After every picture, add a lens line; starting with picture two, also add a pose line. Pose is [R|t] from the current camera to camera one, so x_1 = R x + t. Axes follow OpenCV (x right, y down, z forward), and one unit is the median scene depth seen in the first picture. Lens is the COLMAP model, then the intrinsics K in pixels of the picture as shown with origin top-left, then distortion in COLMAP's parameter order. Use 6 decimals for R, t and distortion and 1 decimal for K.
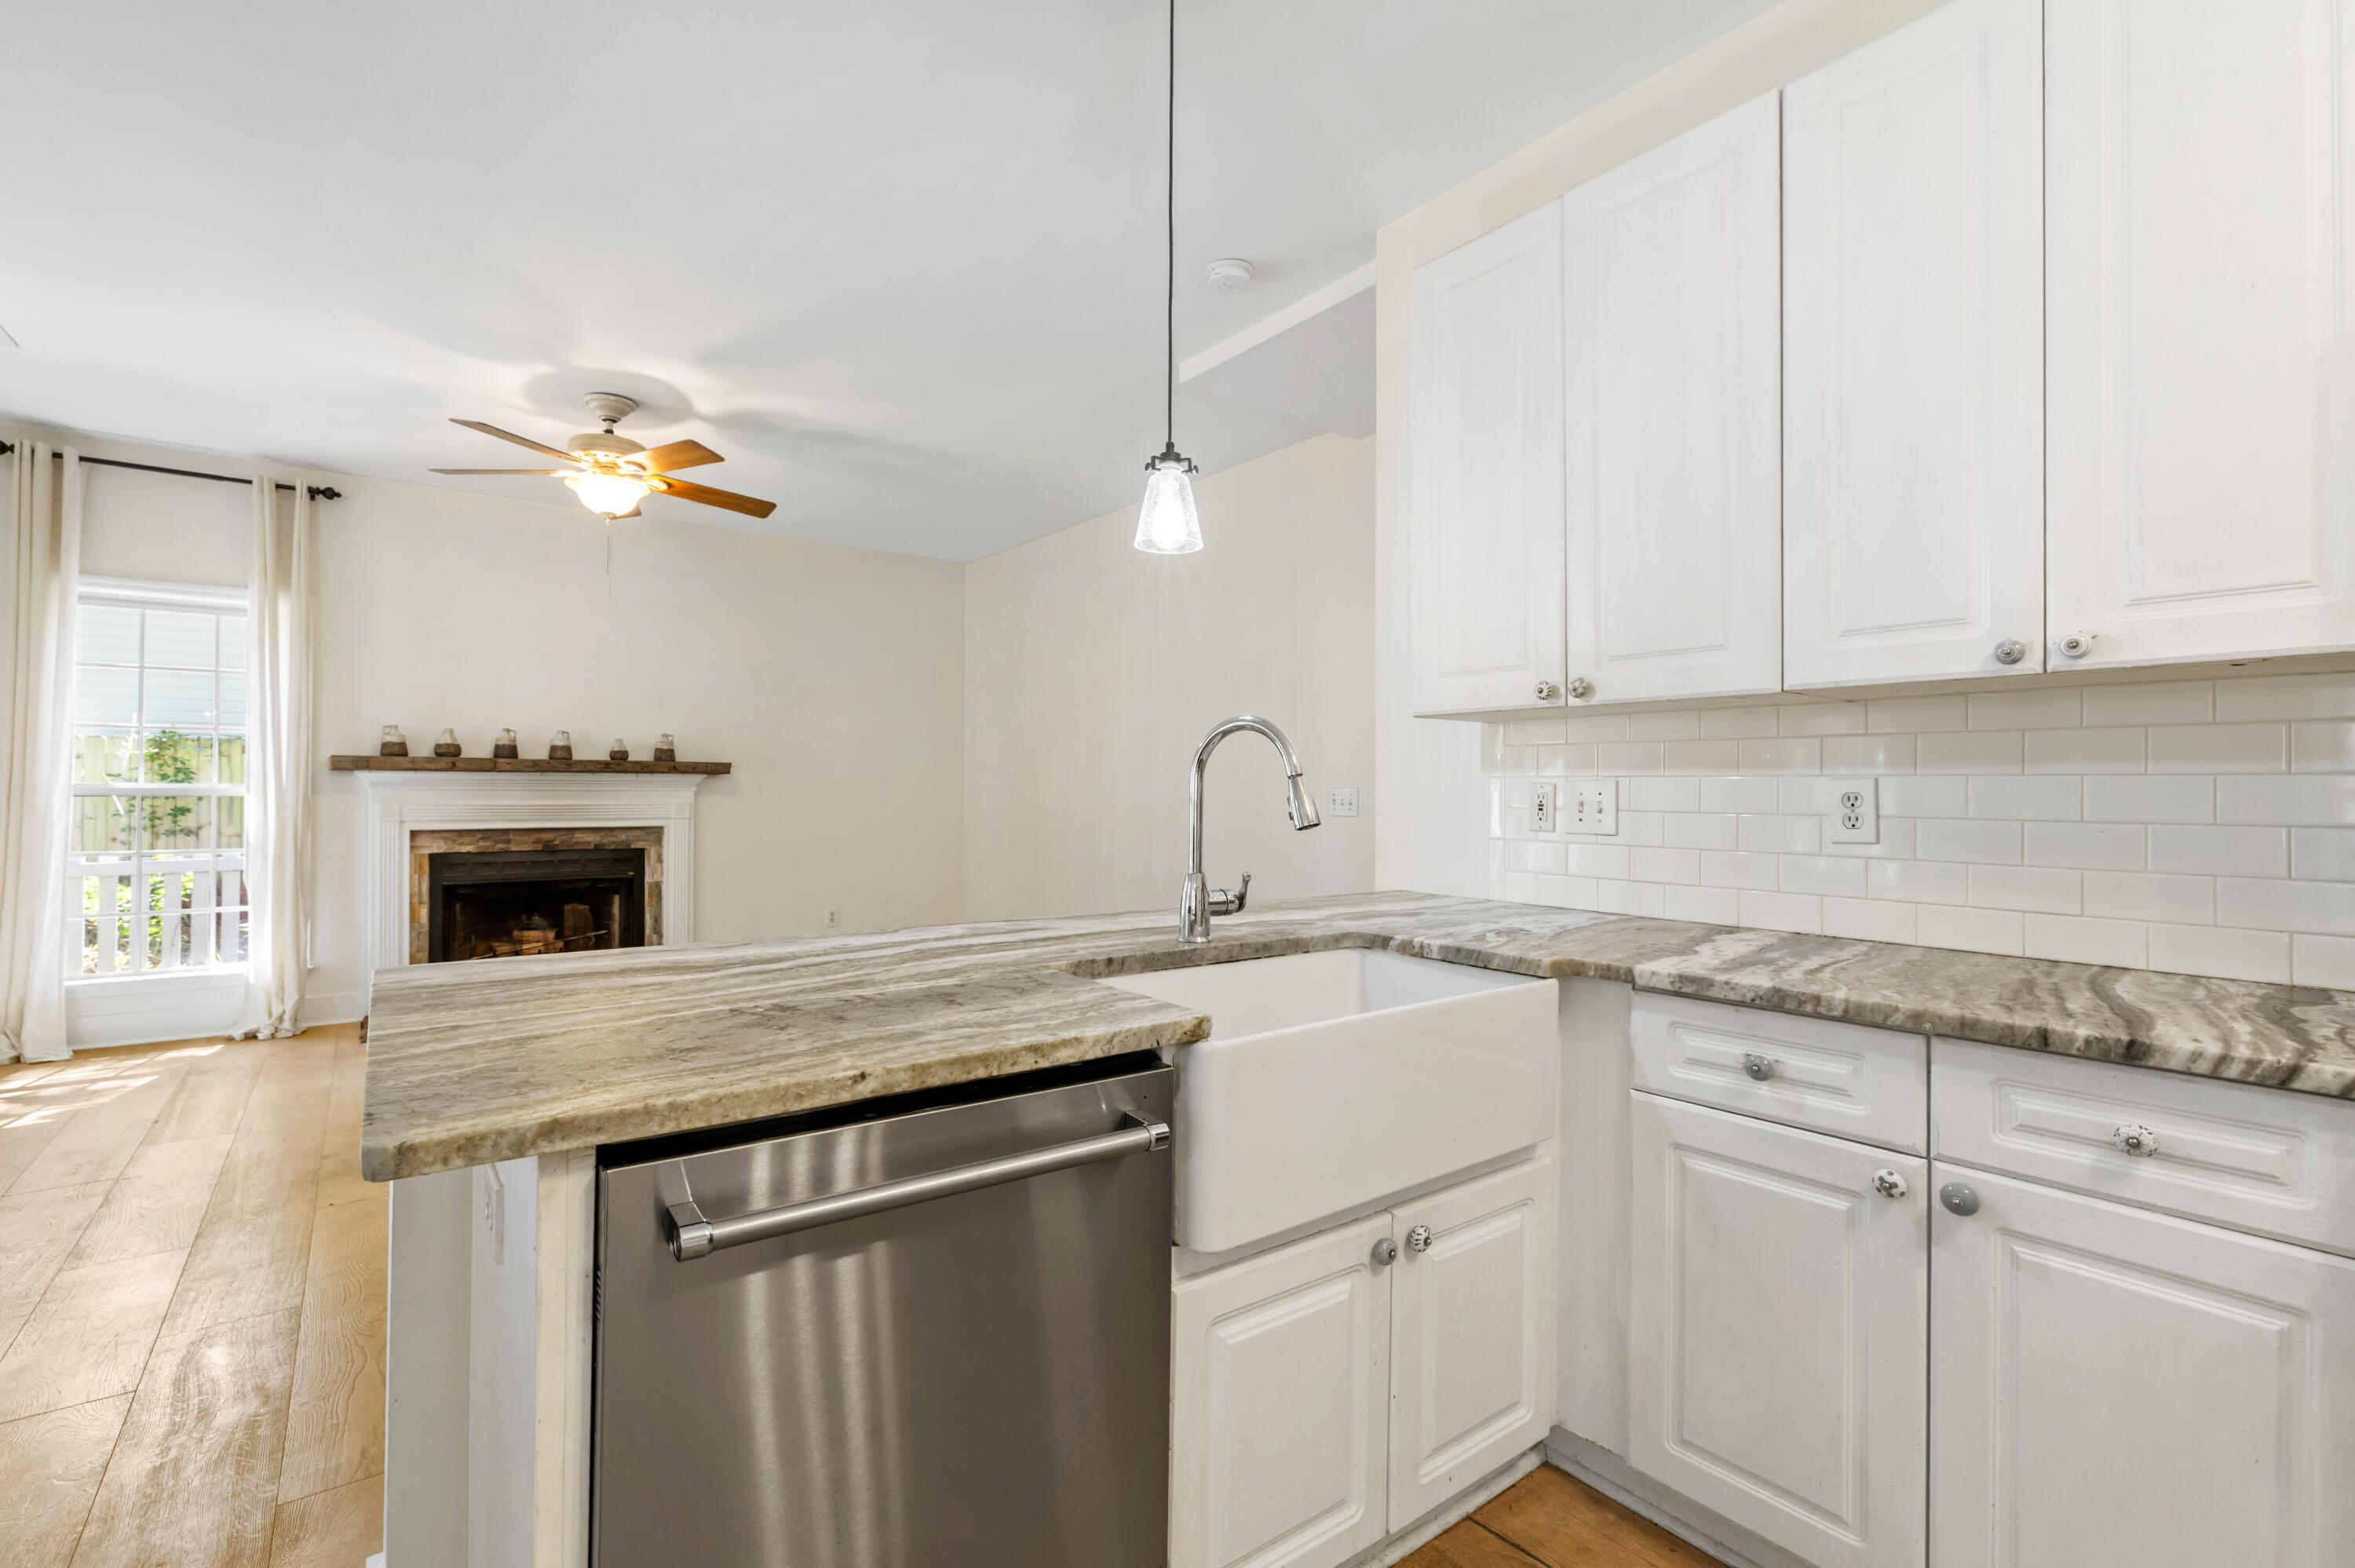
lens RADIAL K [[1033.3, 0, 1144.5], [0, 1033.3, 783.7], [0, 0, 1]] dist [-0.000136, -0.000316]
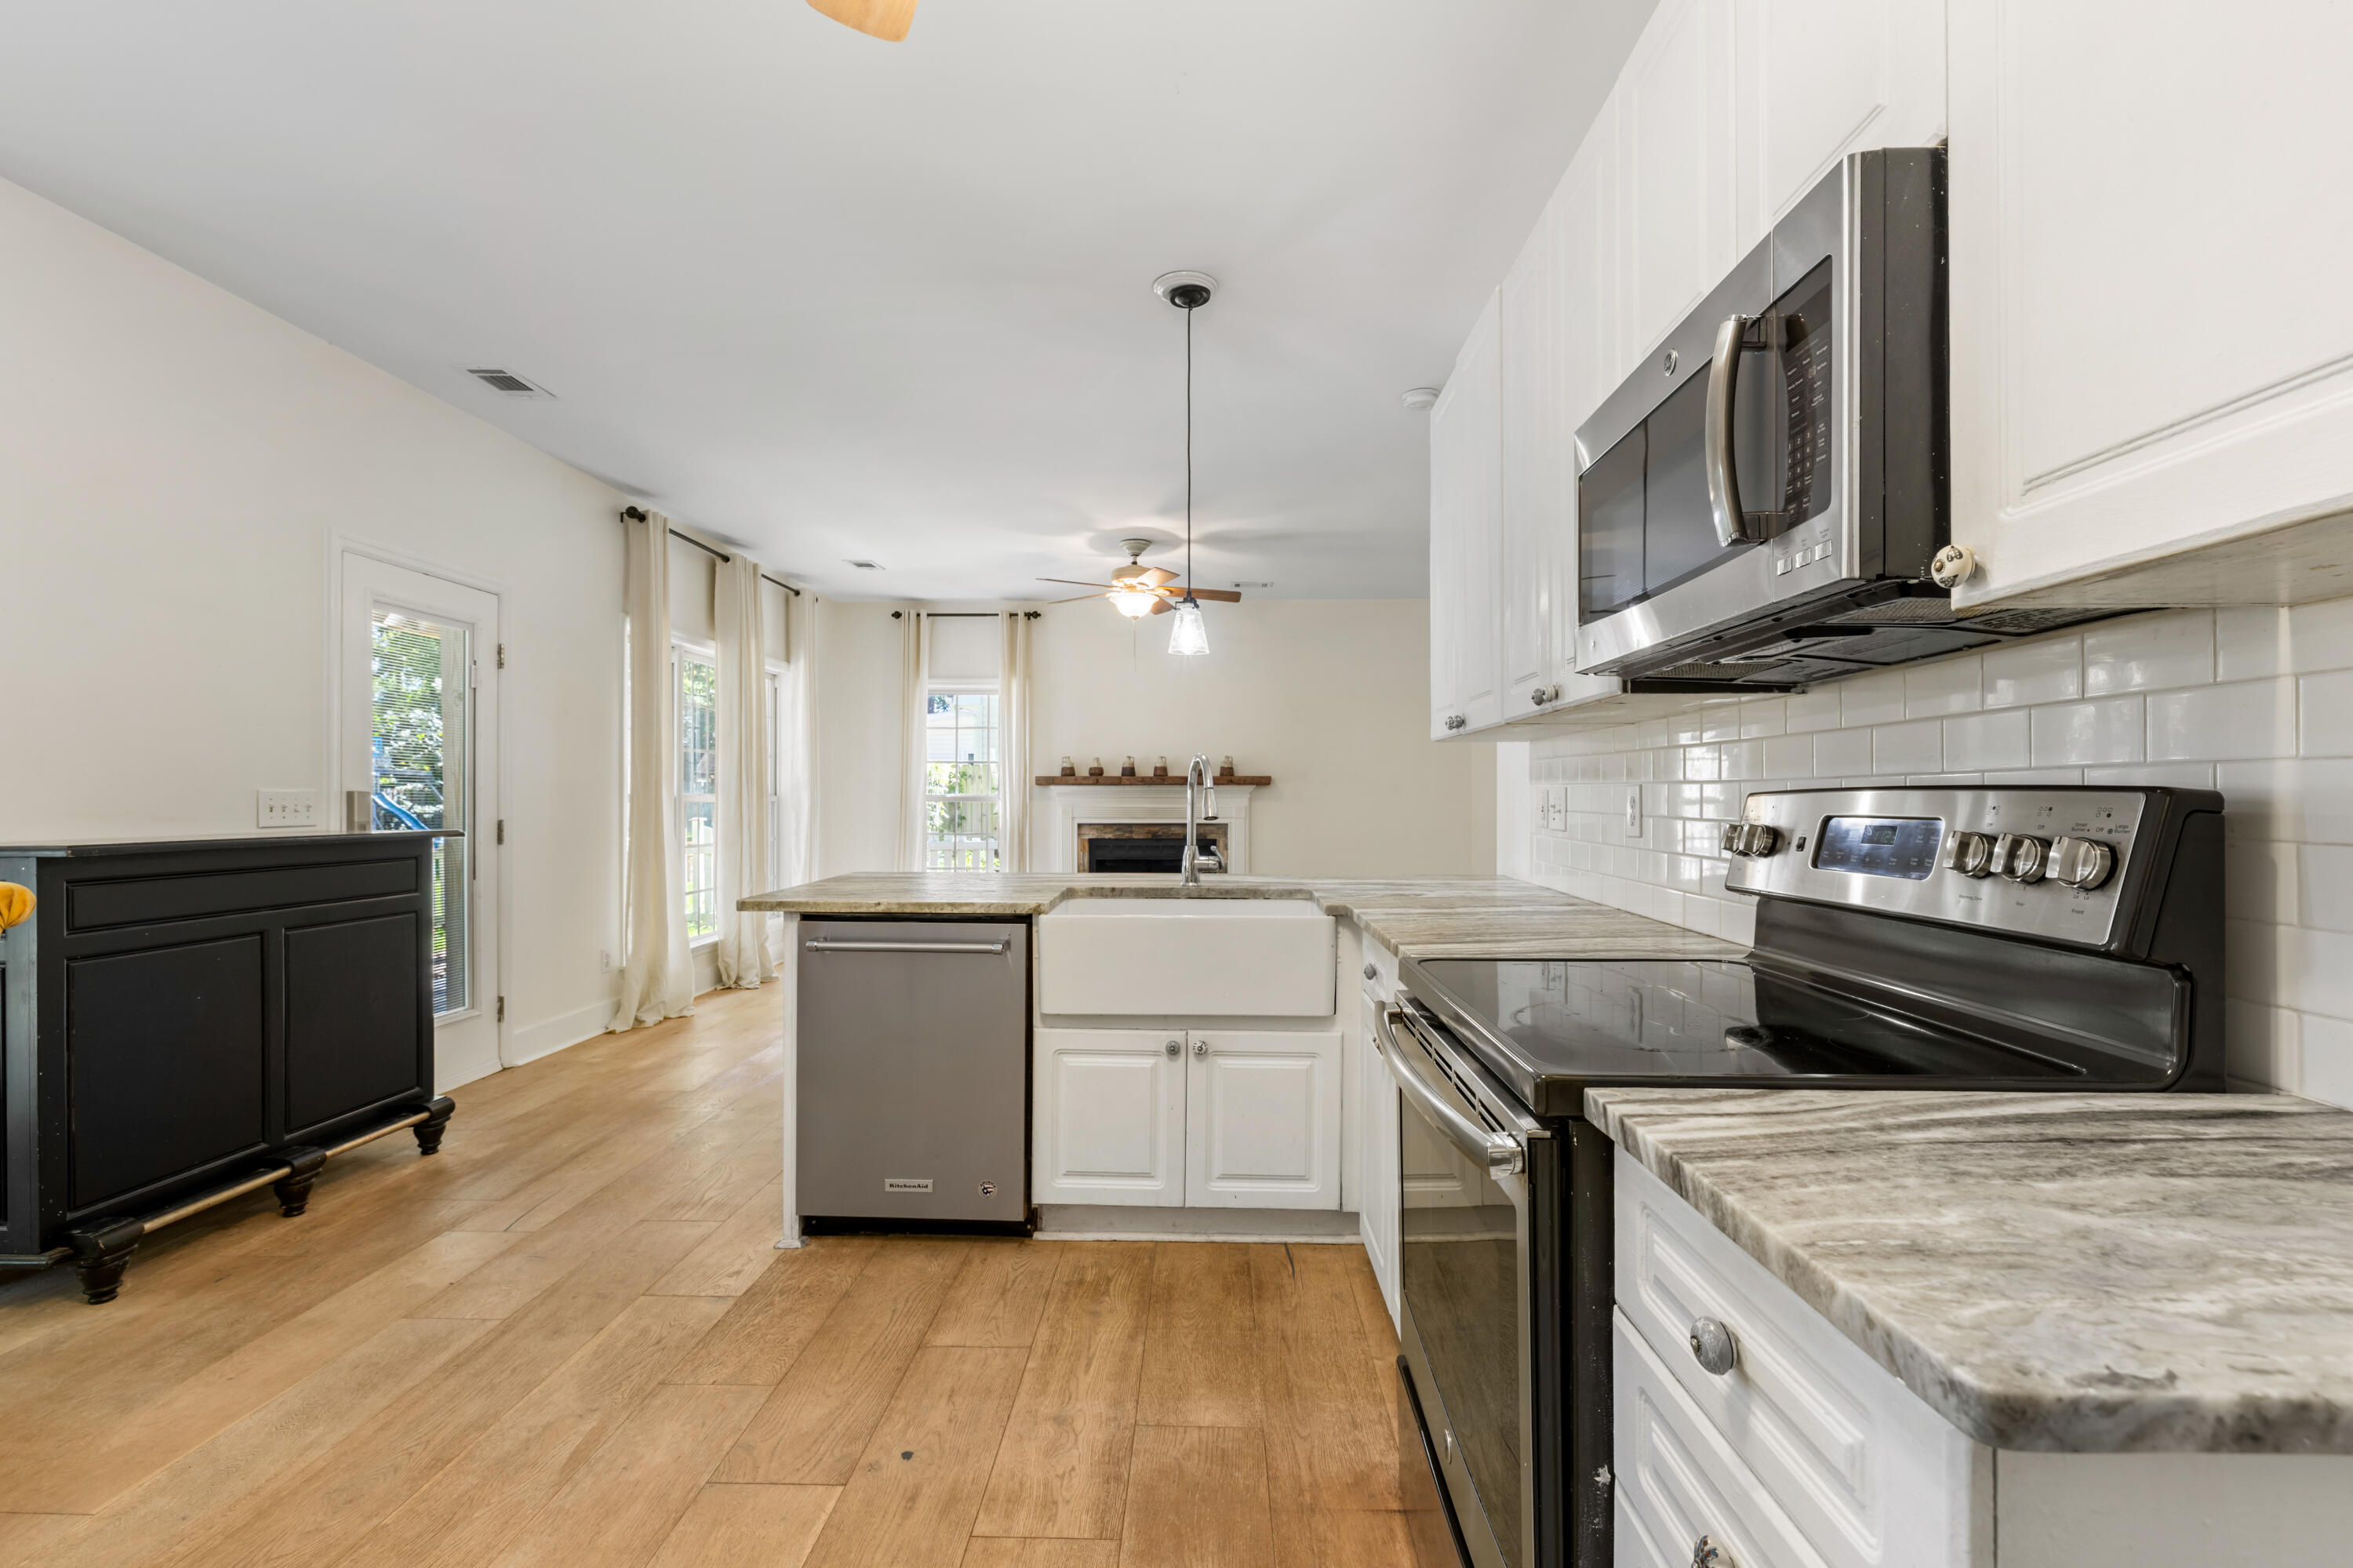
lens RADIAL K [[1032.6, 0, 1190.2], [0, 1032.6, 793.5], [0, 0, 1]] dist [-0.000136, -0.000316]
pose [[0.784586, -0.004424, -0.620004, 0.424577], [0.006504, 0.999978, 0.001095, -0.000584], [0.619985, -0.004891, 0.784598, -0.128046]]
